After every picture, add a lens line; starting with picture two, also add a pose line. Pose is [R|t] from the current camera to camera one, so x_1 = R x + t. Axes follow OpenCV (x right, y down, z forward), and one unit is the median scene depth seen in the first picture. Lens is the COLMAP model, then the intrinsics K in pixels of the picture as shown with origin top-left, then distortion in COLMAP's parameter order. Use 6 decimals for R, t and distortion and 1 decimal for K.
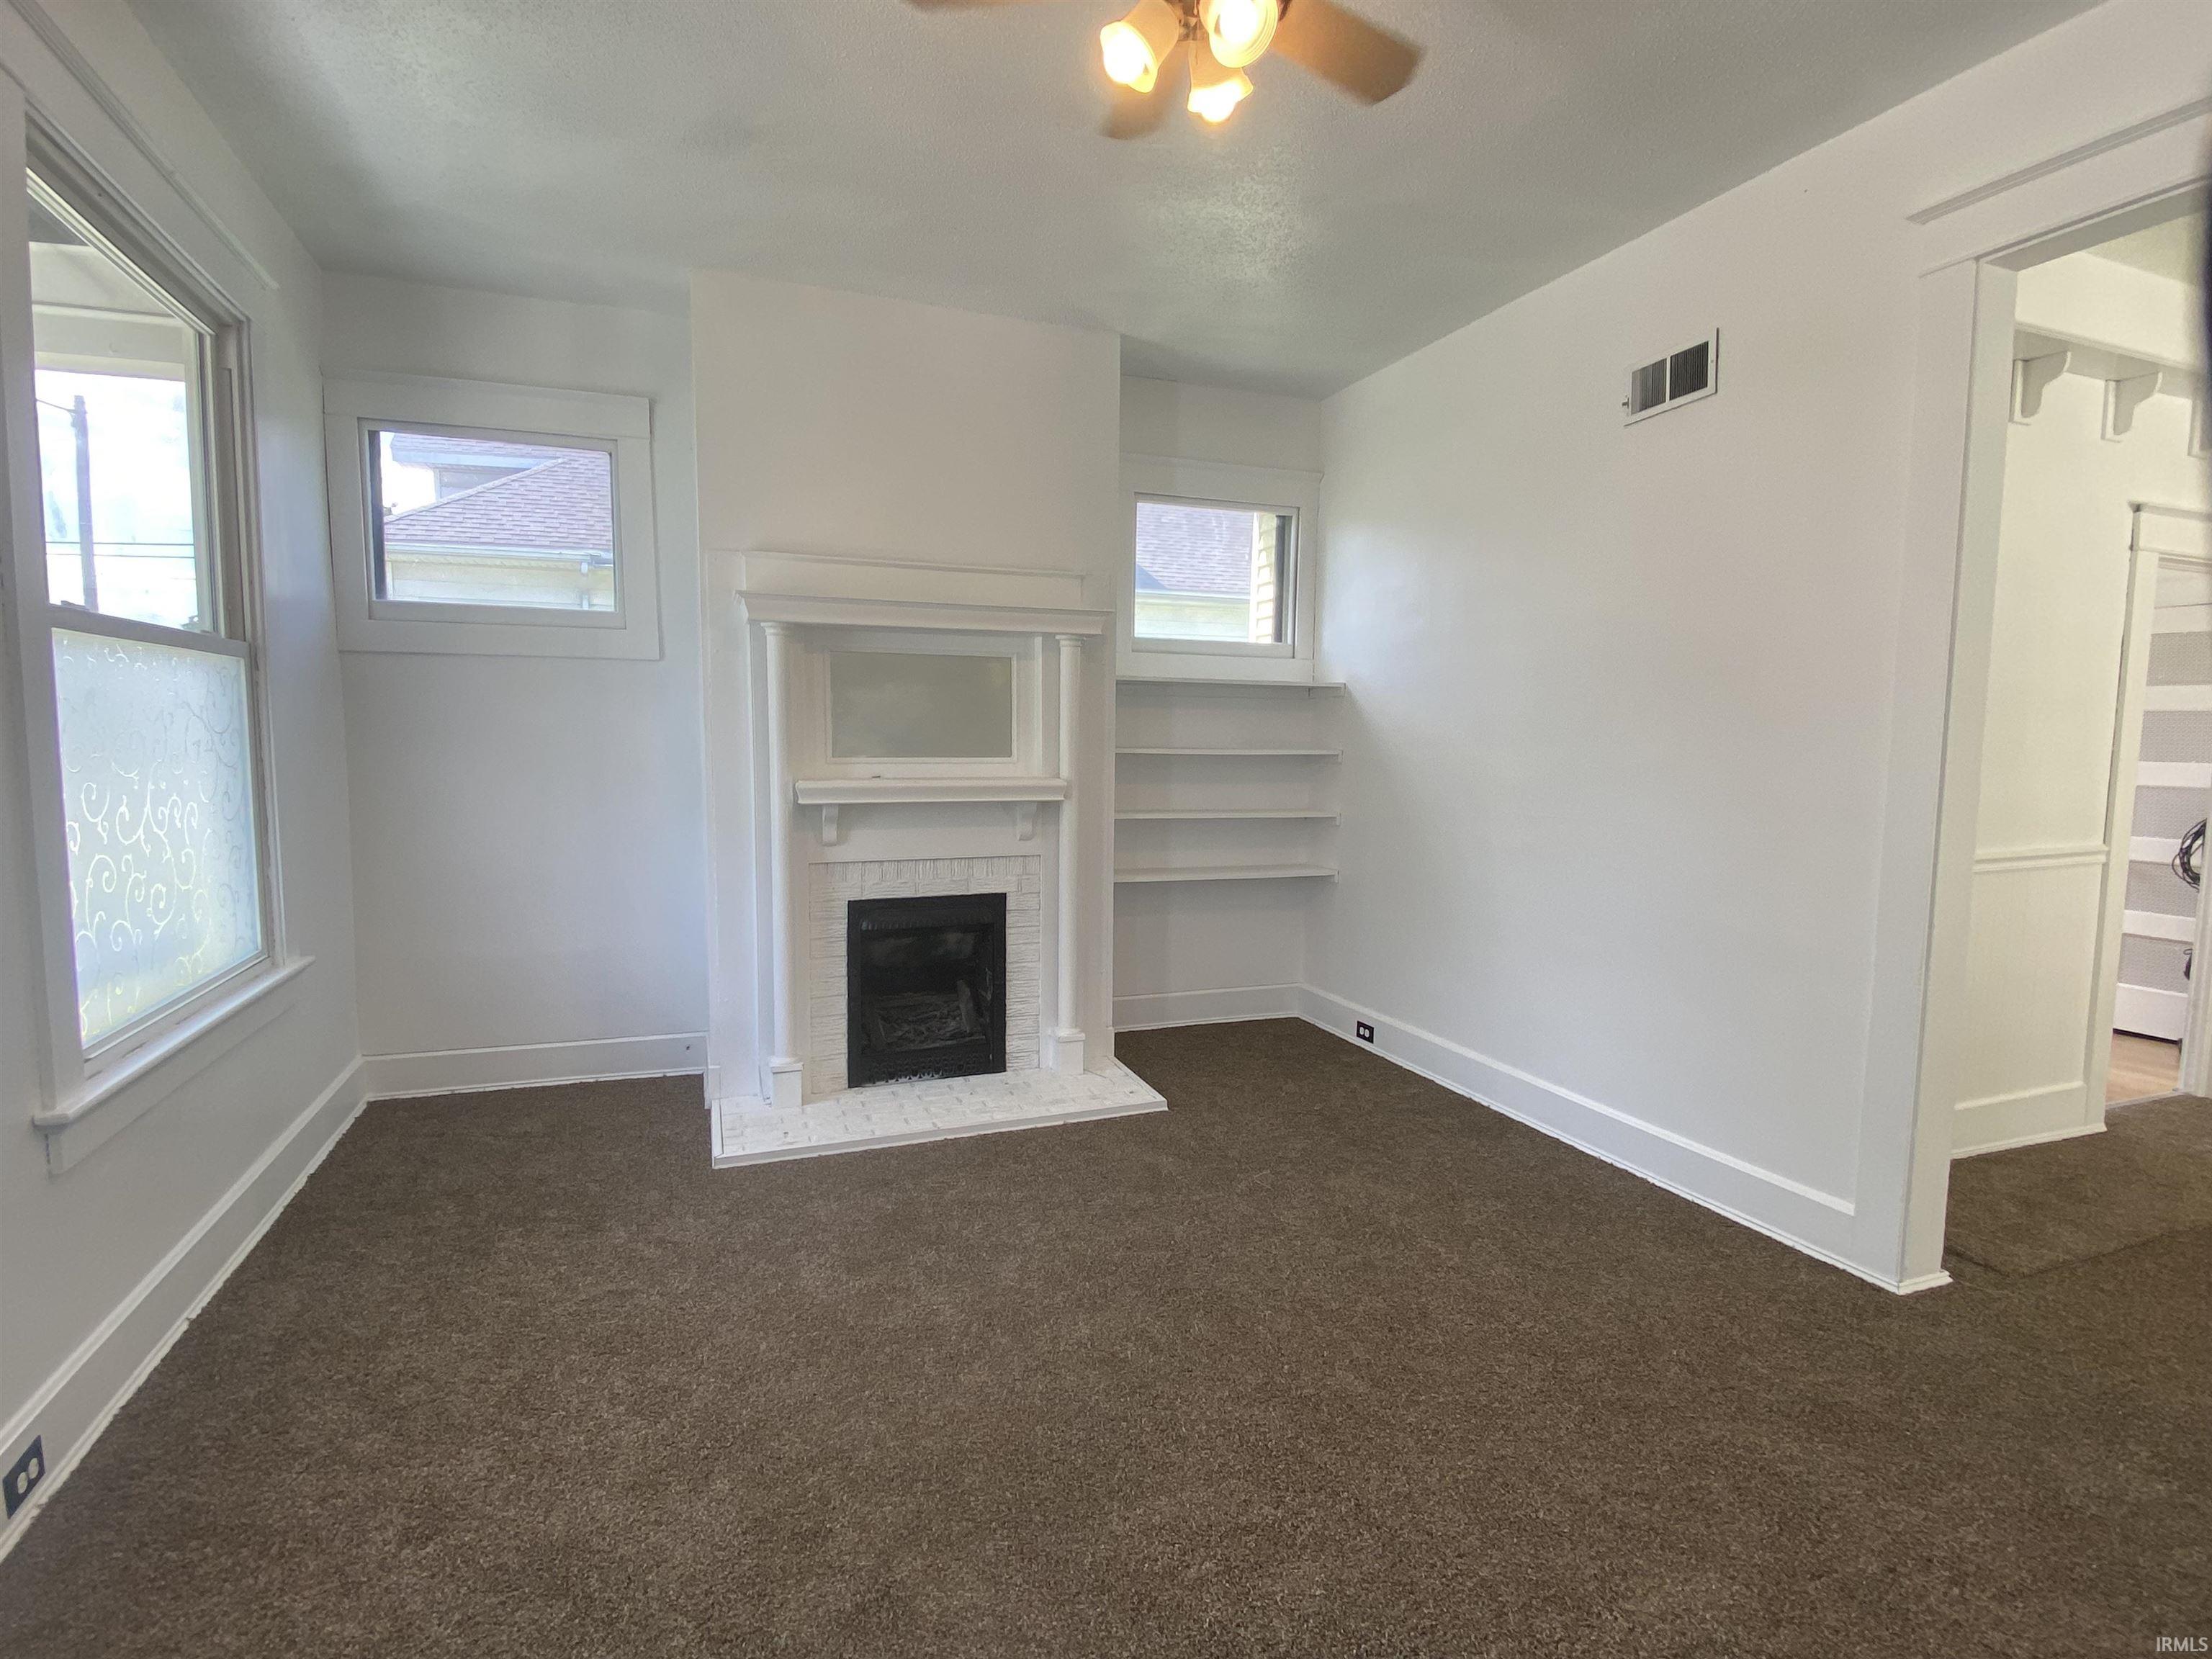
lens RADIAL K [[1080.2, 0, 1104.5], [0, 1080.2, 819.6], [0, 0, 1]] dist [0.092108, -0.074571]
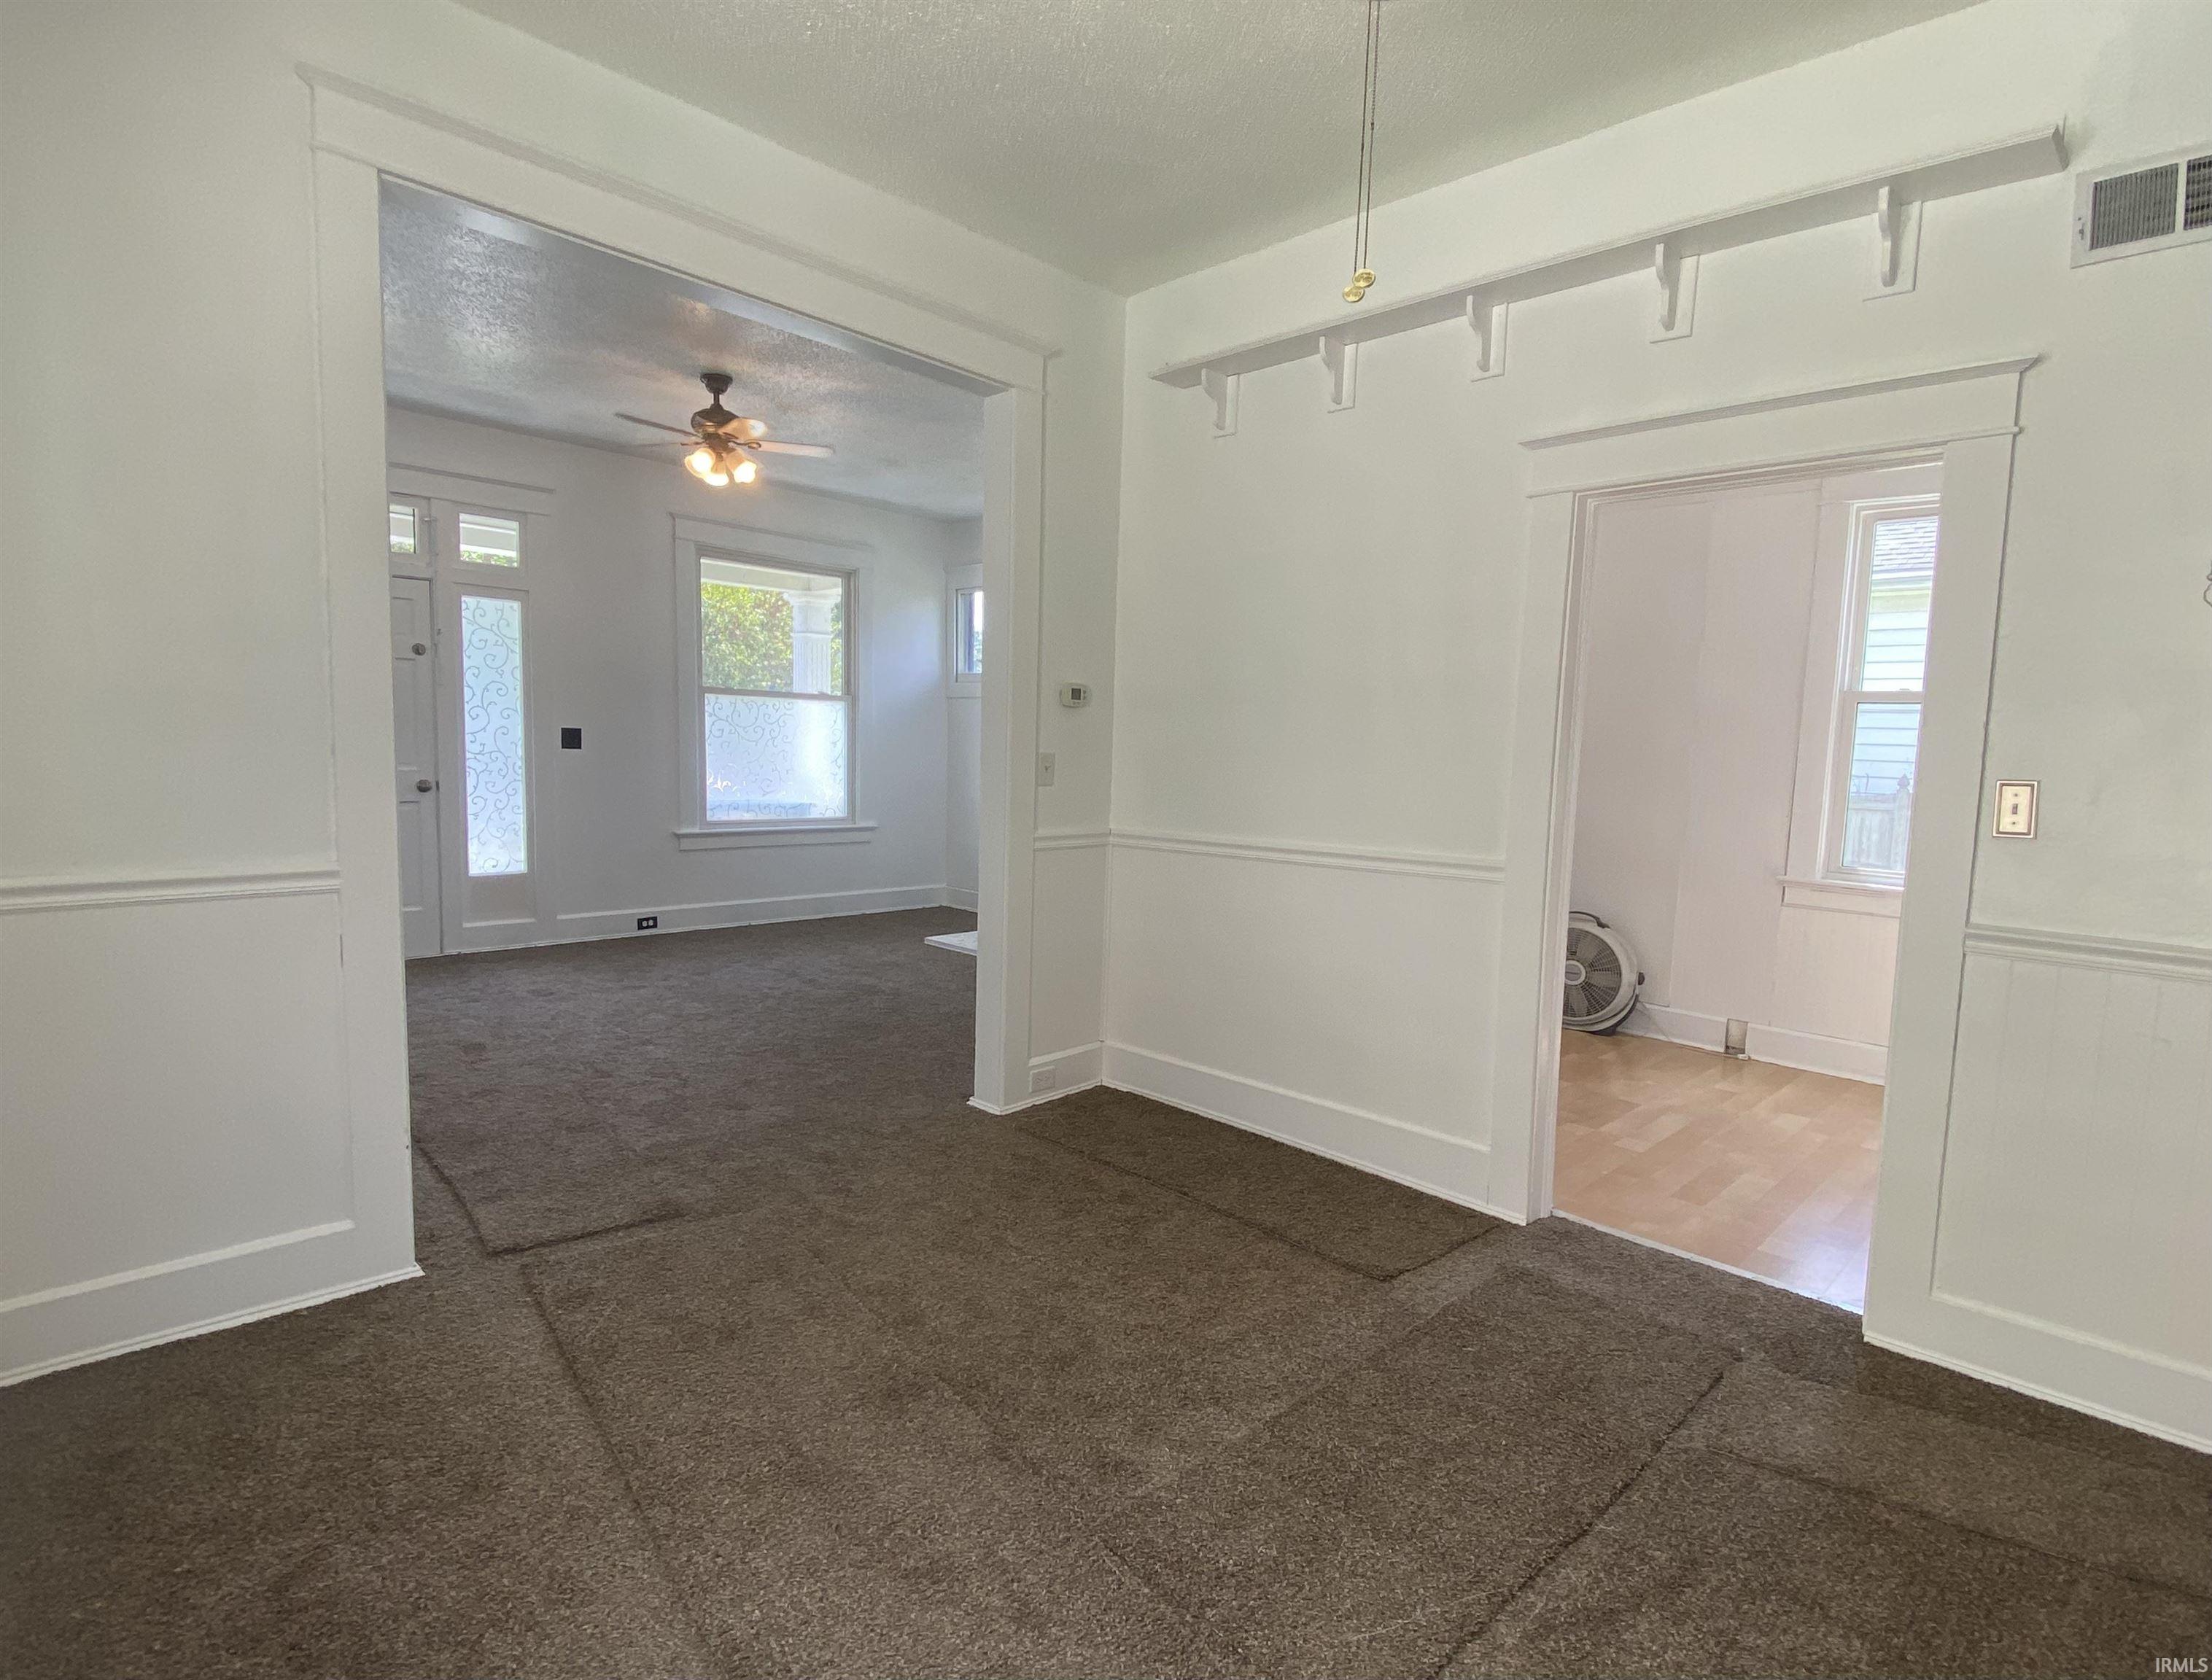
lens RADIAL K [[1130.0, 0, 1105.9], [0, 1130.0, 840.0], [0, 0, 1]] dist [0.000906, 0.000288]
pose [[0.422582, 0.087779, -0.902064, 1.383591], [-0.098509, 0.993851, 0.050563, -0.011742], [0.900955, 0.067494, 0.428630, 0.322020]]
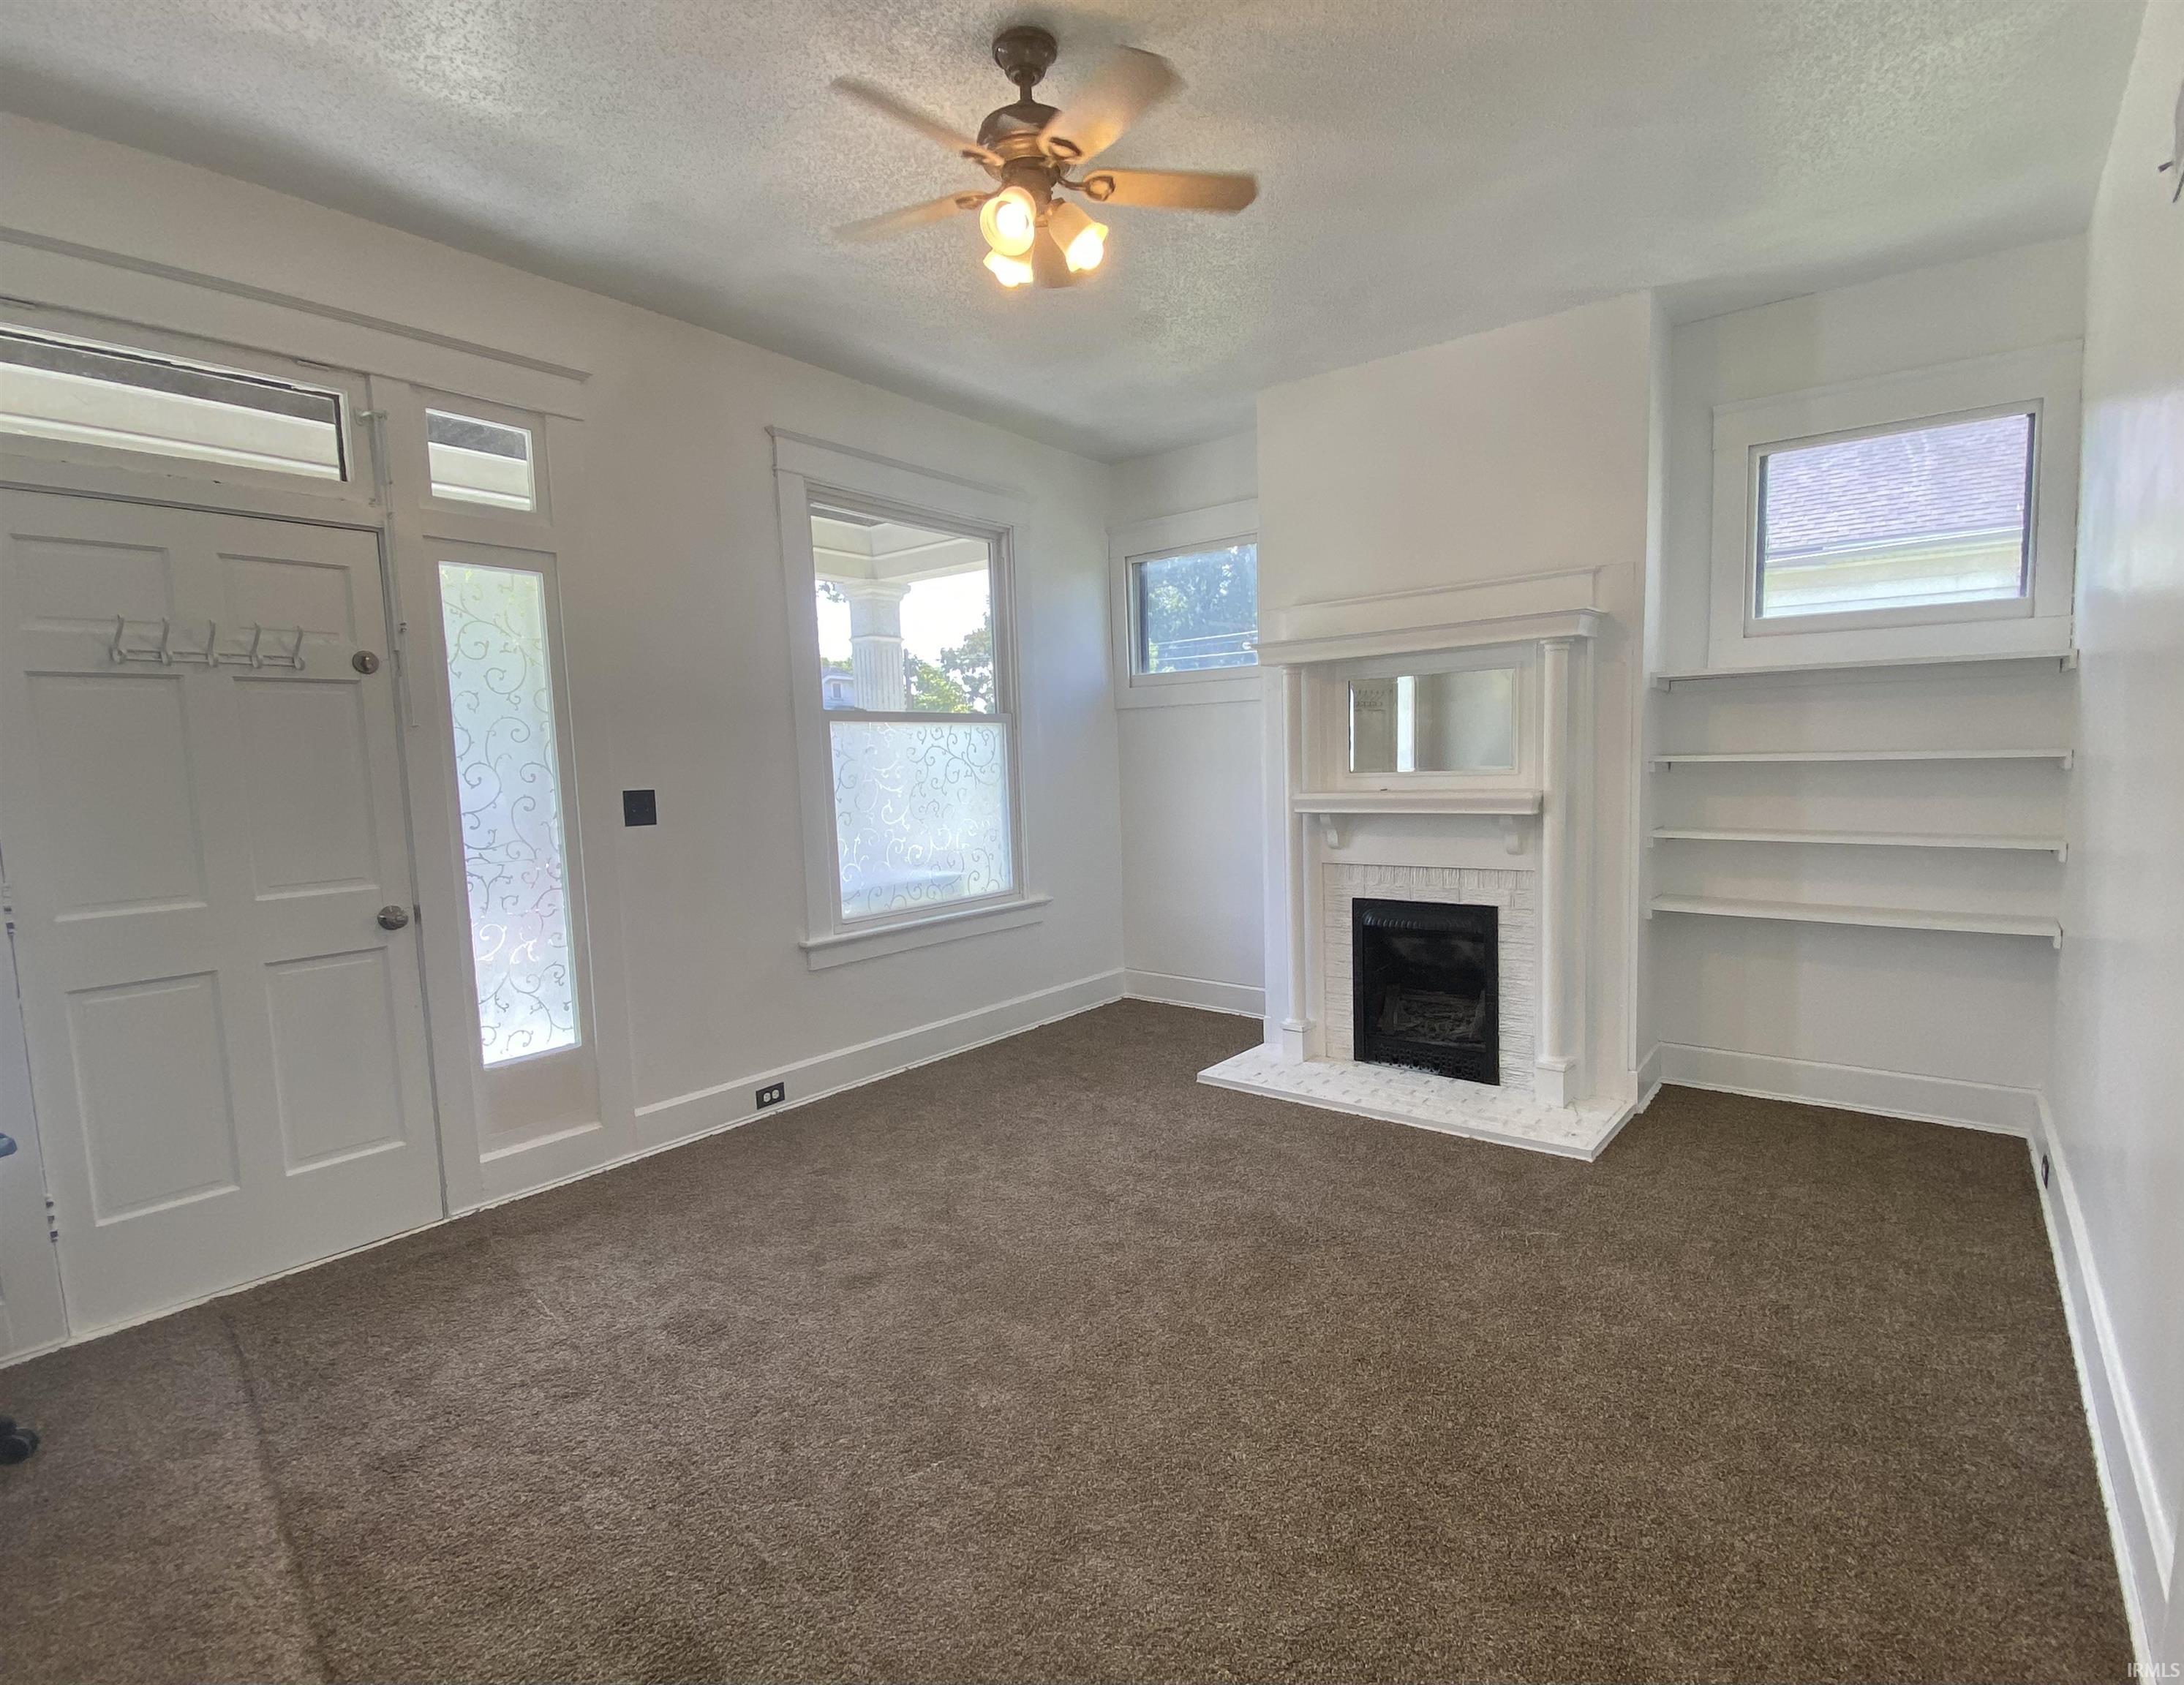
lens RADIAL K [[1049.7, 0, 1095.4], [0, 1049.7, 848.0], [0, 0, 1]] dist [-0.000699, -0.000622]
pose [[0.520981, 0.052082, -0.851978, 0.544986], [-0.031971, 0.998627, 0.041497, -0.014430], [0.852969, 0.005619, 0.521931, 0.183695]]
